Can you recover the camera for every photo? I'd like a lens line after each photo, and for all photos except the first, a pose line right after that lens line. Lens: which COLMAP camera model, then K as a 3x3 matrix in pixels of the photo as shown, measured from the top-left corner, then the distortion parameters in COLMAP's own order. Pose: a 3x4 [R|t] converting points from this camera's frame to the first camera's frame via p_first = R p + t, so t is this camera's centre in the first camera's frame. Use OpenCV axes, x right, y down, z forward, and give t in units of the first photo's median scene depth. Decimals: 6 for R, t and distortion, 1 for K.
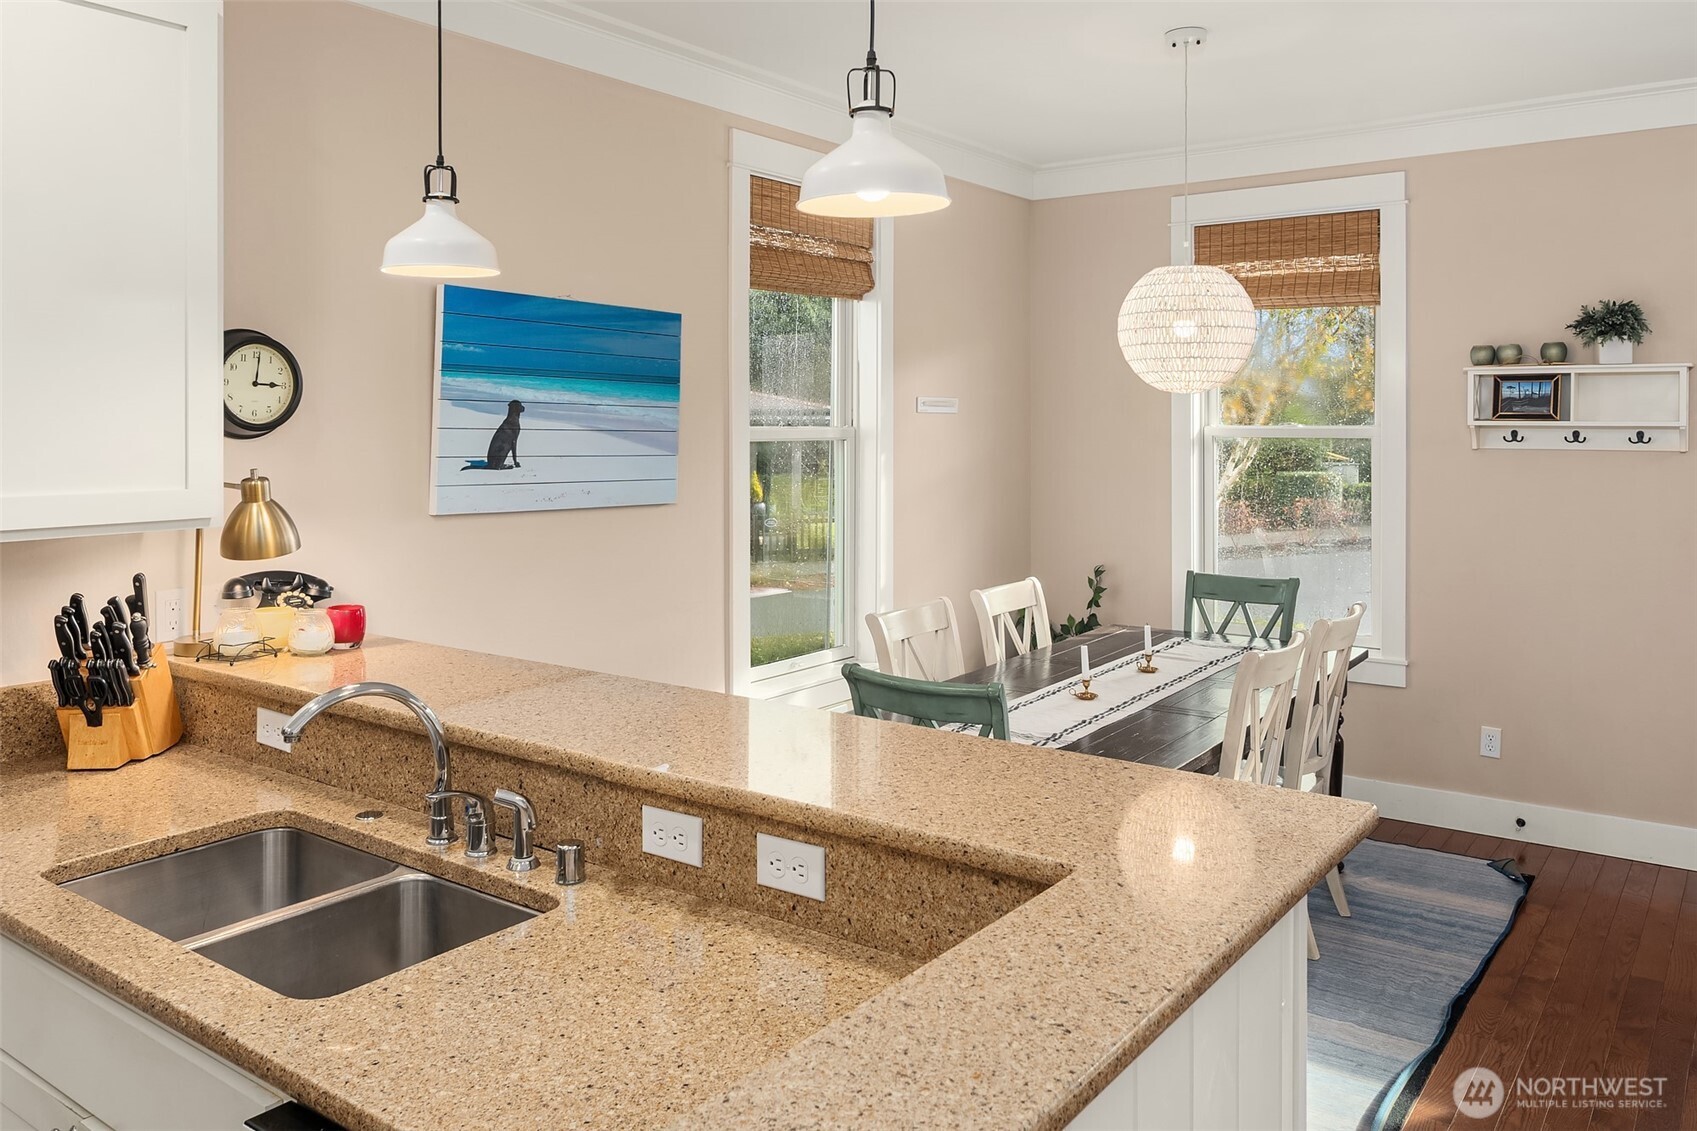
lens RADIAL K [[1281.7, 0, 851.8], [0, 1281.7, 430.0], [0, 0, 1]] dist [-0.000438, -0.000235]
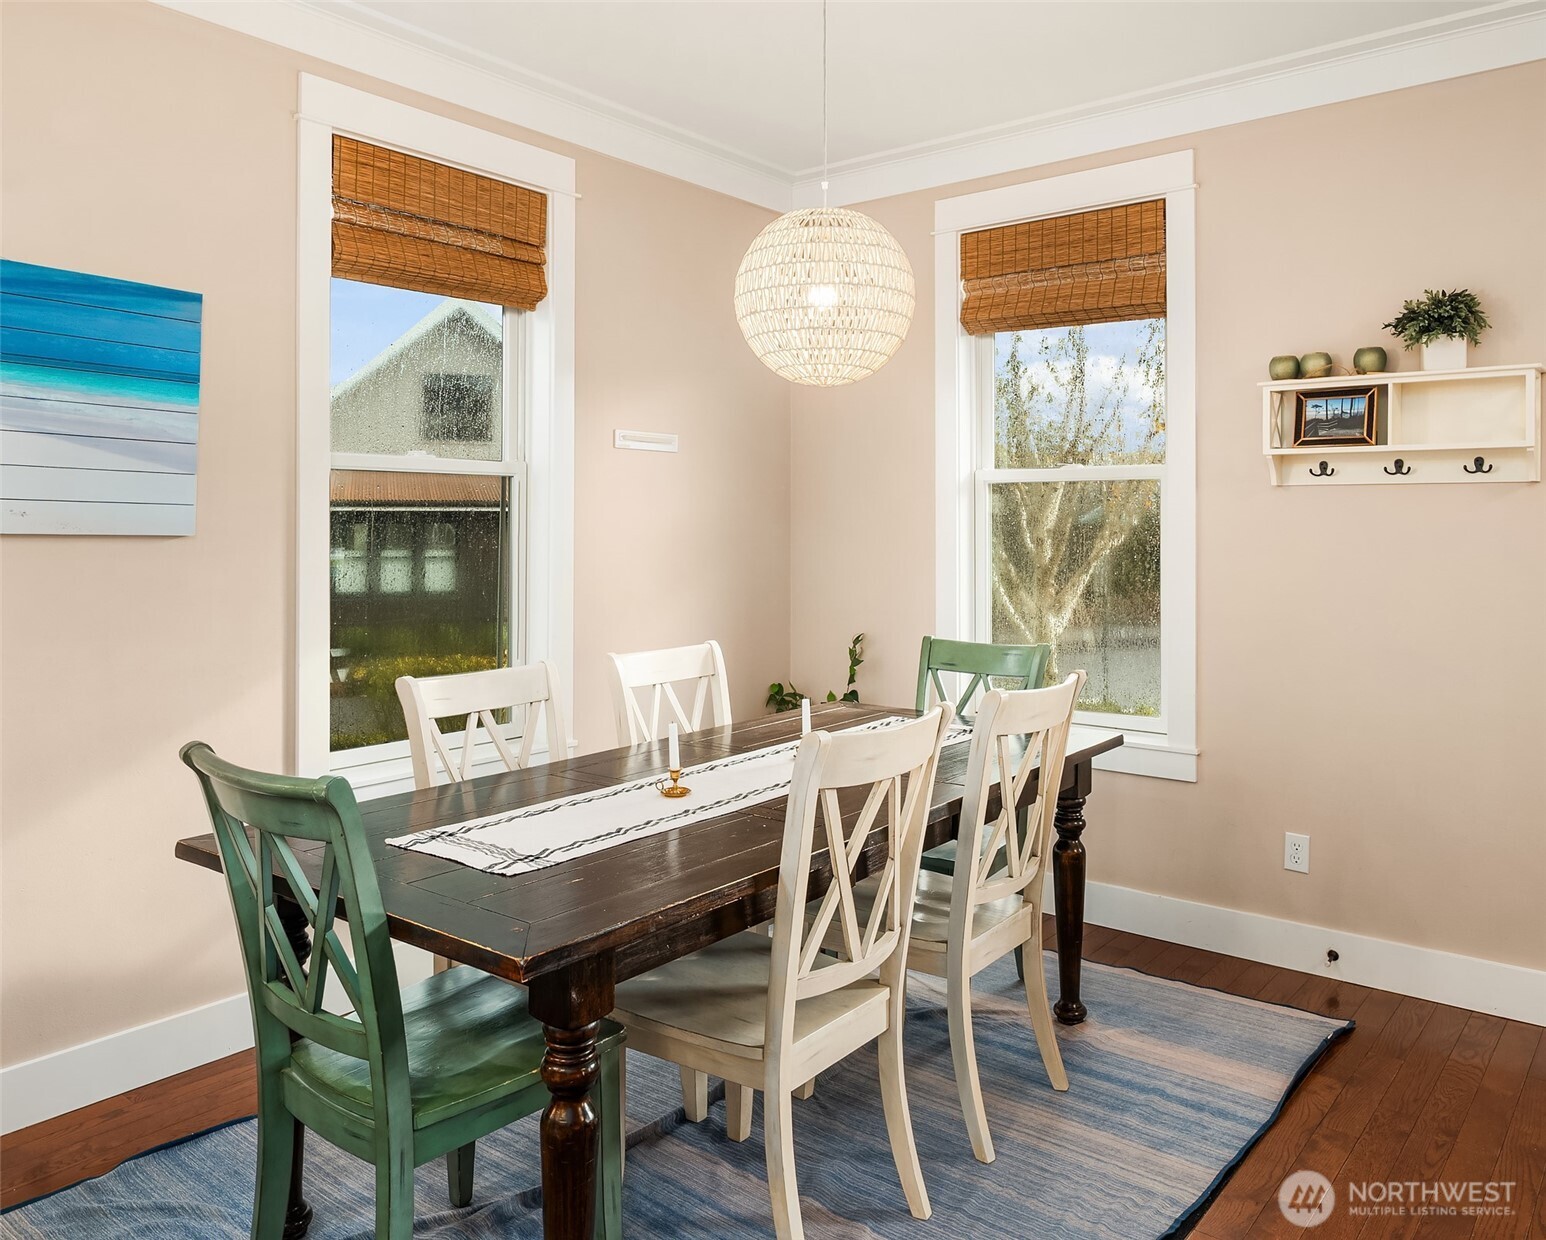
lens RADIAL K [[1168.9, 0, 779.8], [0, 1168.9, 517.3], [0, 0, 1]] dist [-0.001363, -0.001458]
pose [[0.998827, 0.002433, -0.048366, 0.224298], [-0.003049, 0.999915, -0.012672, 0.047434], [0.048331, 0.012805, 0.998749, 0.269886]]
